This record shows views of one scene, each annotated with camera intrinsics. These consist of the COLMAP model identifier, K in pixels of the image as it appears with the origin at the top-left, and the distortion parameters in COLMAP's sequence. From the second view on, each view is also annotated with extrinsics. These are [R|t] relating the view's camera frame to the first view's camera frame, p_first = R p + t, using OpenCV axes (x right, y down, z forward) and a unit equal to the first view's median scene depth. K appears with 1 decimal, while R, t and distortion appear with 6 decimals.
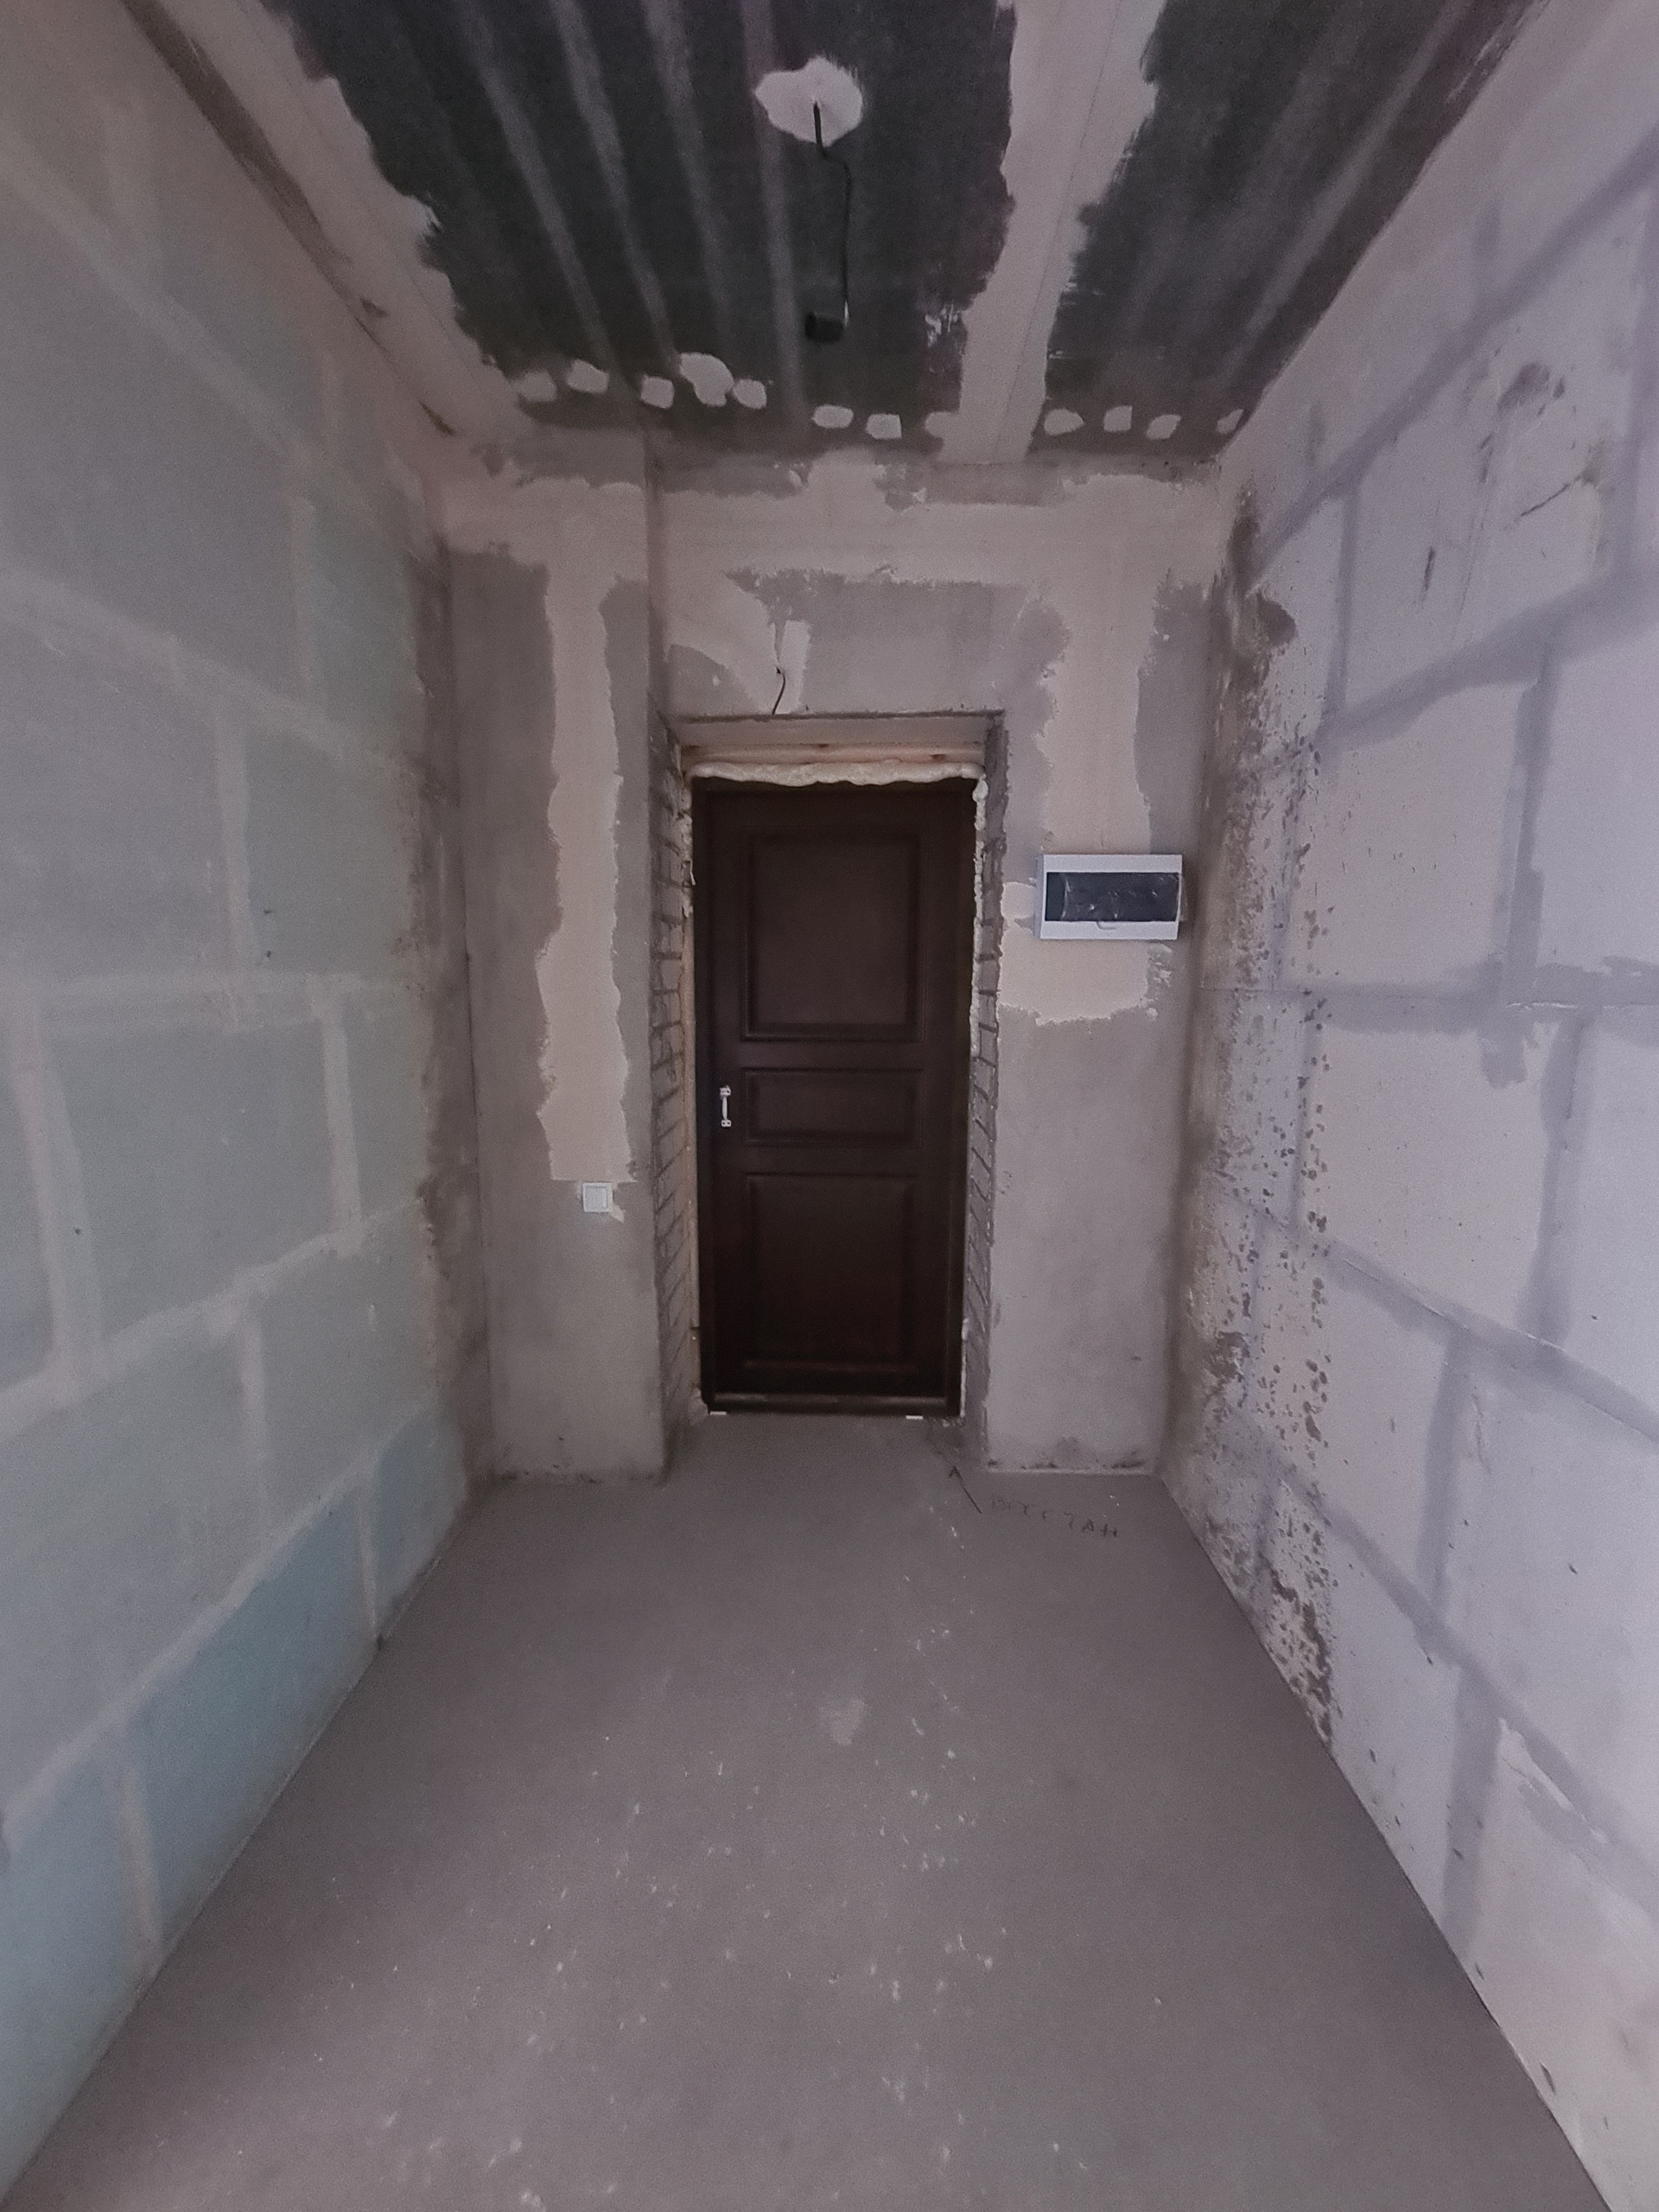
lens RADIAL K [[901.9, 0, 826.0], [0, 901.9, 1099.5], [0, 0, 1]] dist [-0.002622, 0.000132]
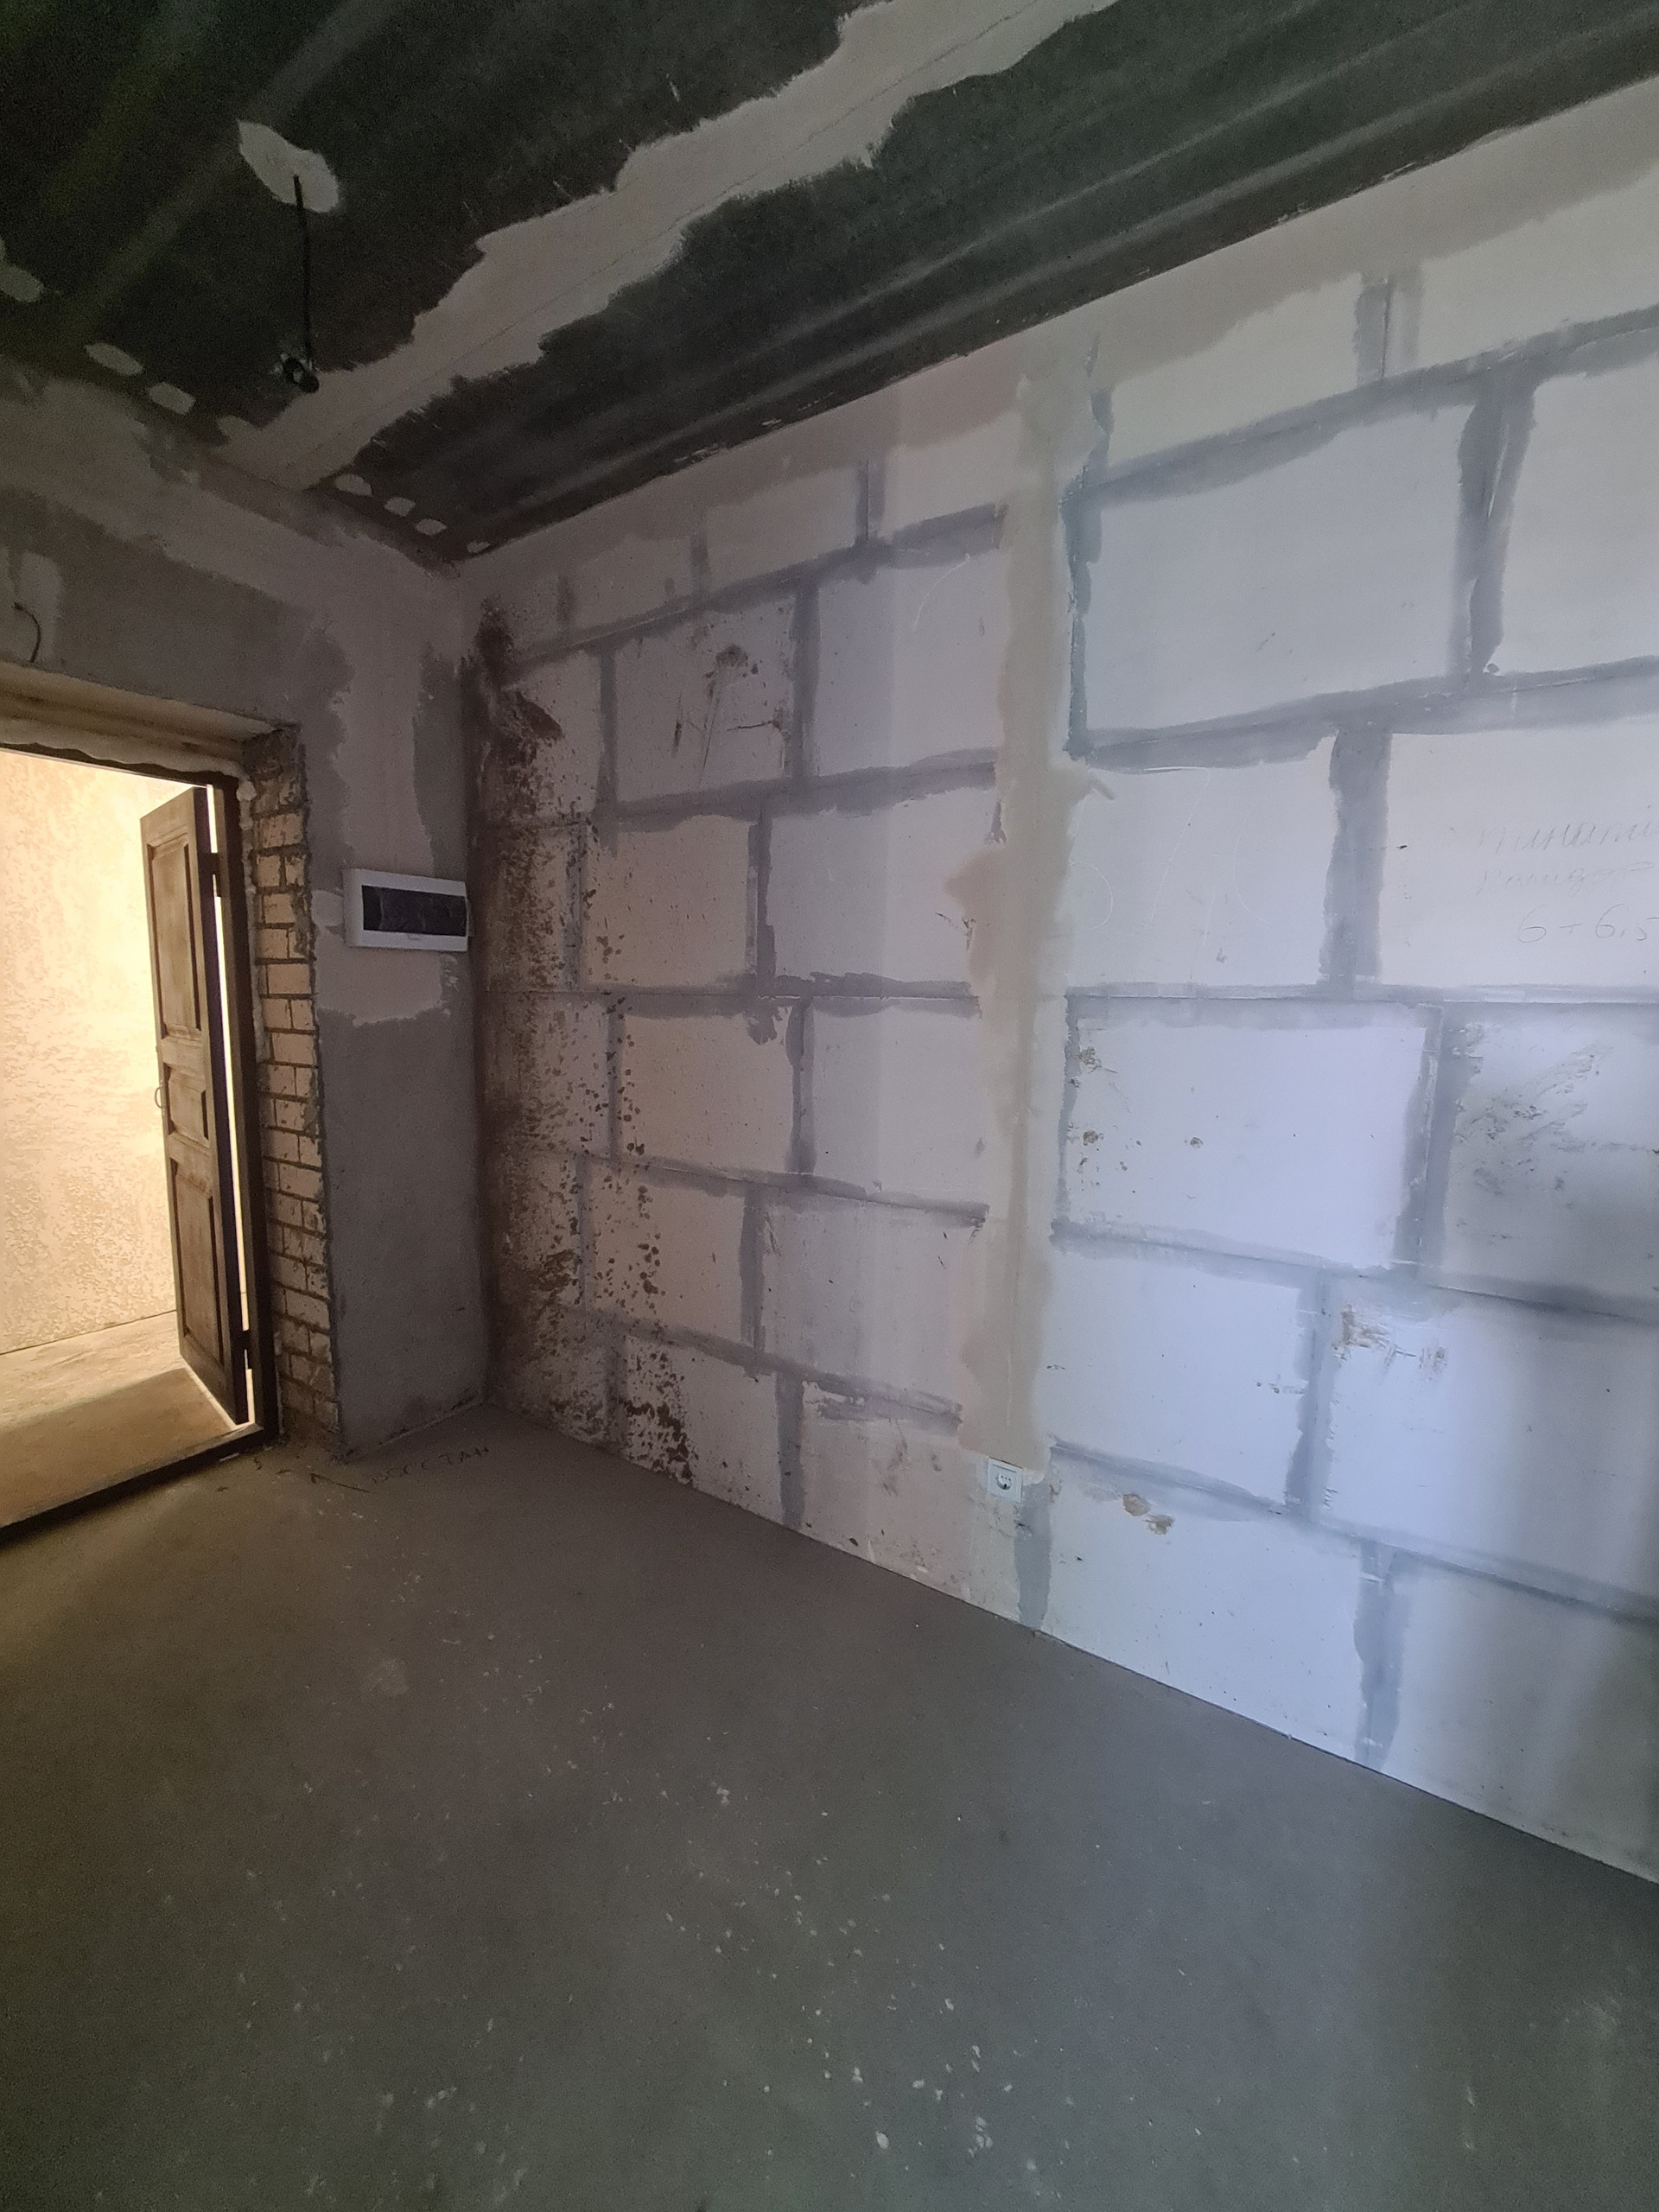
lens RADIAL K [[901.9, 0, 805.5], [0, 901.9, 1103.3], [0, 0, 1]] dist [-0.002622, 0.000132]
pose [[0.525385, -0.102997, 0.844608, -0.516346], [0.109444, 0.992581, 0.052962, 0.013463], [-0.843796, 0.064612, 0.532760, -0.021867]]
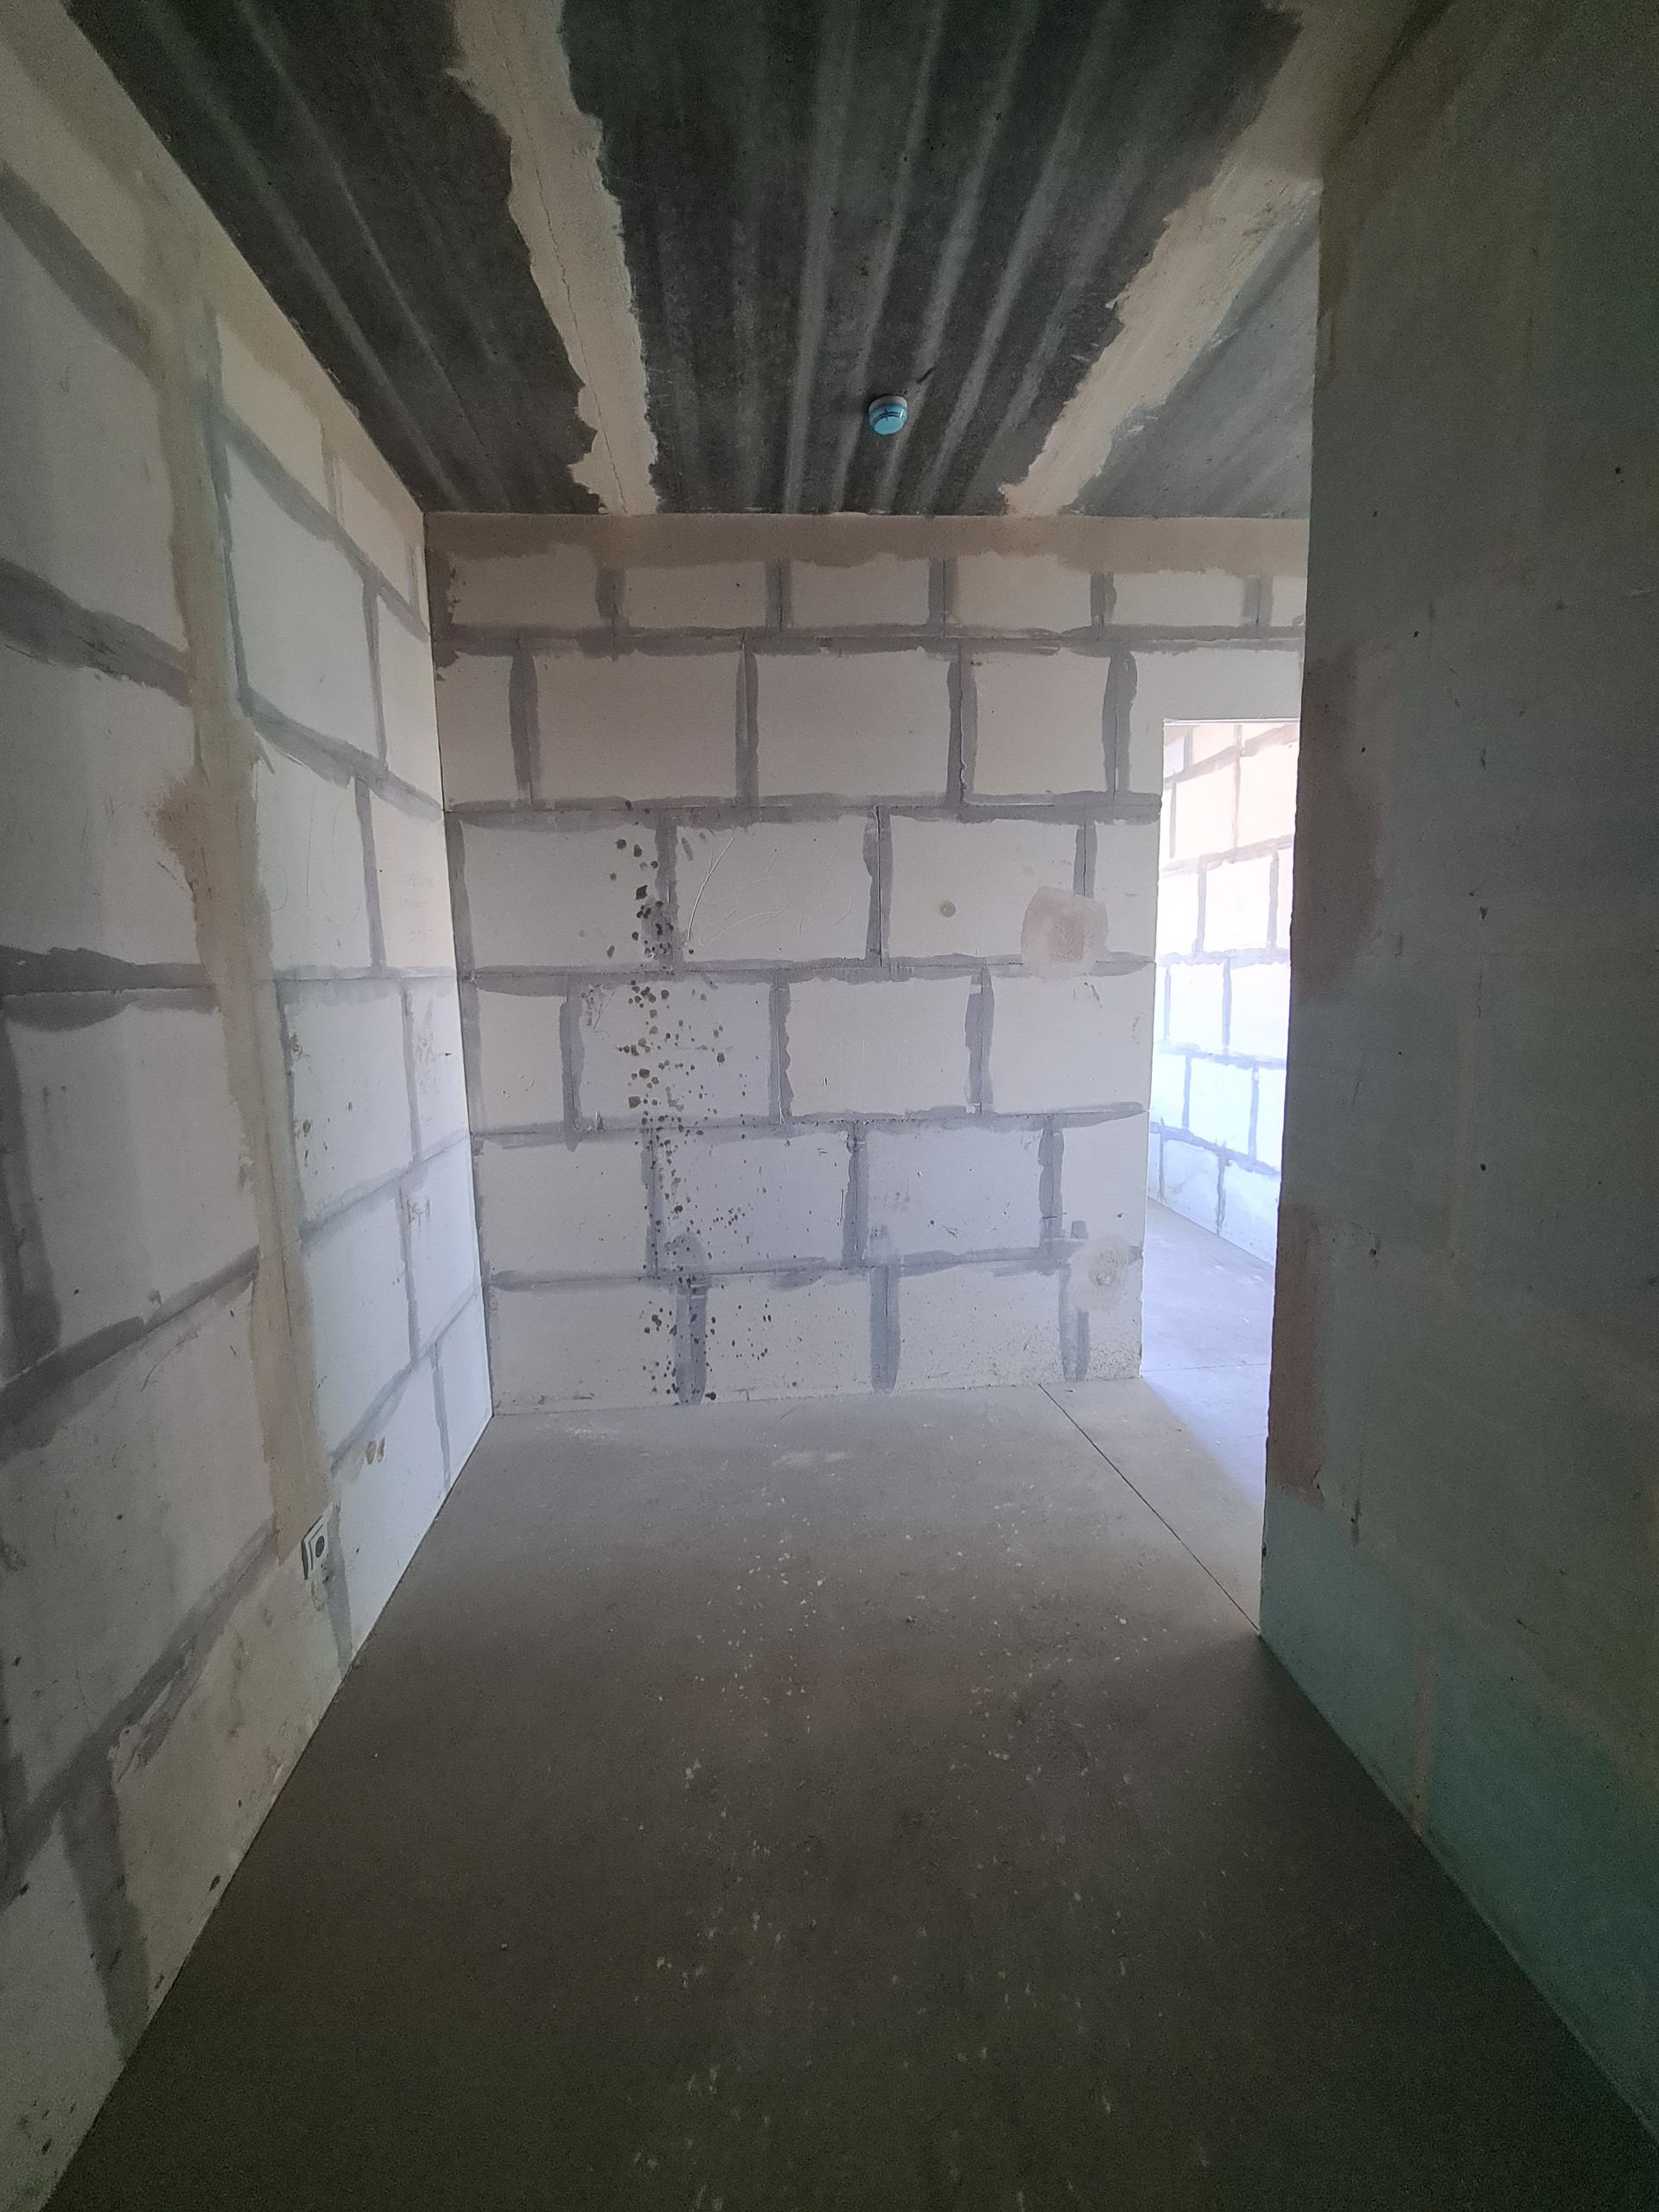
lens RADIAL K [[901.9, 0, 813.6], [0, 901.9, 1097.9], [0, 0, 1]] dist [-0.002622, 0.000132]
pose [[-0.993544, 0.034523, -0.108070, 0.065743], [0.002888, 0.959963, 0.280113, -0.159722], [0.113414, 0.277992, -0.953864, 1.225769]]
